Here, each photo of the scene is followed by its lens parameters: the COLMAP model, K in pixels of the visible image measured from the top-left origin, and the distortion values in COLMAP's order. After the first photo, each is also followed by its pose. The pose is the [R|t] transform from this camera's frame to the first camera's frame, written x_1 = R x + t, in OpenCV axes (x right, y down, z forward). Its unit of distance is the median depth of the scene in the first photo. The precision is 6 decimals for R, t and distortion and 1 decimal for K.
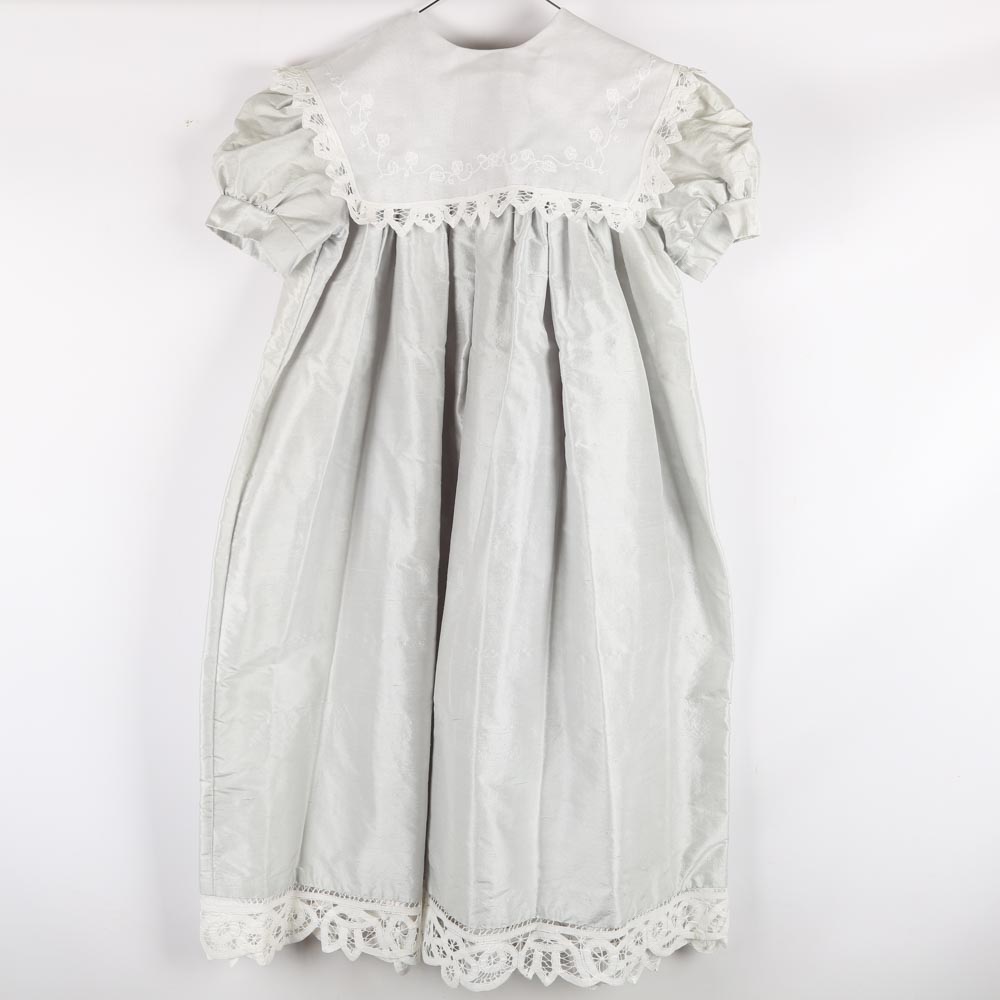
lens RADIAL K [[1363.8, 0, 510.3], [0, 1363.8, 506.3], [0, 0, 1]] dist [-0.060640, 0.000000]
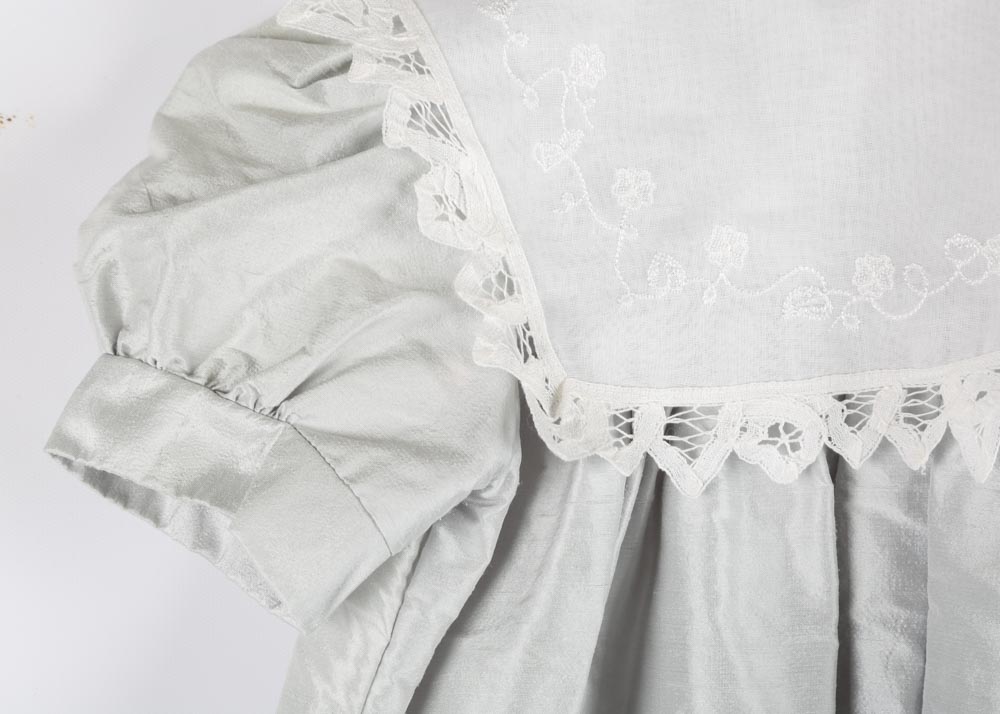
lens RADIAL K [[2191.1, 0, 500.9], [0, 2191.1, 368.1], [0, 0, 1]] dist [0.223890, 0.000000]
pose [[0.999930, 0.008782, 0.007868, -0.127385], [-0.007208, 0.983368, -0.181481, -0.136884], [-0.009331, 0.181412, 0.983363, 0.509169]]
